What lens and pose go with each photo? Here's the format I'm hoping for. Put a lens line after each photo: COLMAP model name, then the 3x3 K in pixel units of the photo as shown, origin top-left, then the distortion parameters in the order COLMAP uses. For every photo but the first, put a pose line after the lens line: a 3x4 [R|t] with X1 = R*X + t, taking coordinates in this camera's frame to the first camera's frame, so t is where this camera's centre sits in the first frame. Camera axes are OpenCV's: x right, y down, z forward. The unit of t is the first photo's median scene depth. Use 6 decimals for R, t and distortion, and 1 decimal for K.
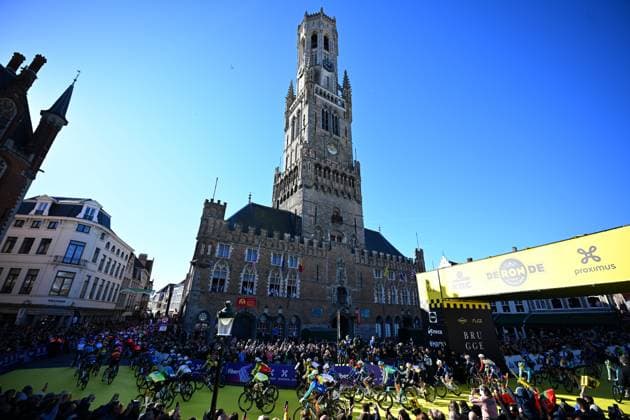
lens RADIAL K [[276.1, 0, 322.7], [0, 276.1, 209.1], [0, 0, 1]] dist [-0.015871, 0.000566]
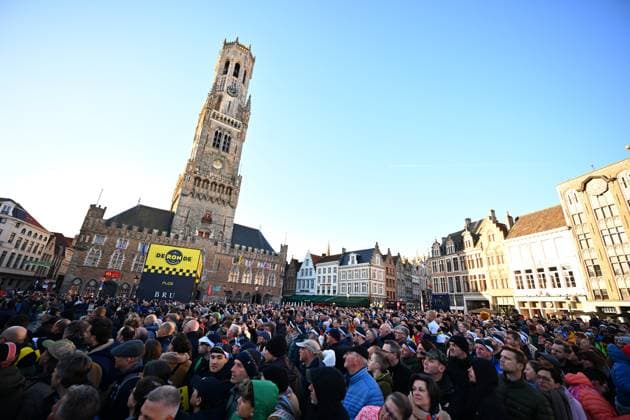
lens RADIAL K [[276.1, 0, 322.7], [0, 276.1, 209.1], [0, 0, 1]] dist [-0.015871, 0.000566]
pose [[0.997199, 0.061564, 0.042485, 0.551868], [-0.063673, 0.996707, 0.050203, -0.118886], [-0.039255, -0.052767, 0.997835, -0.366165]]
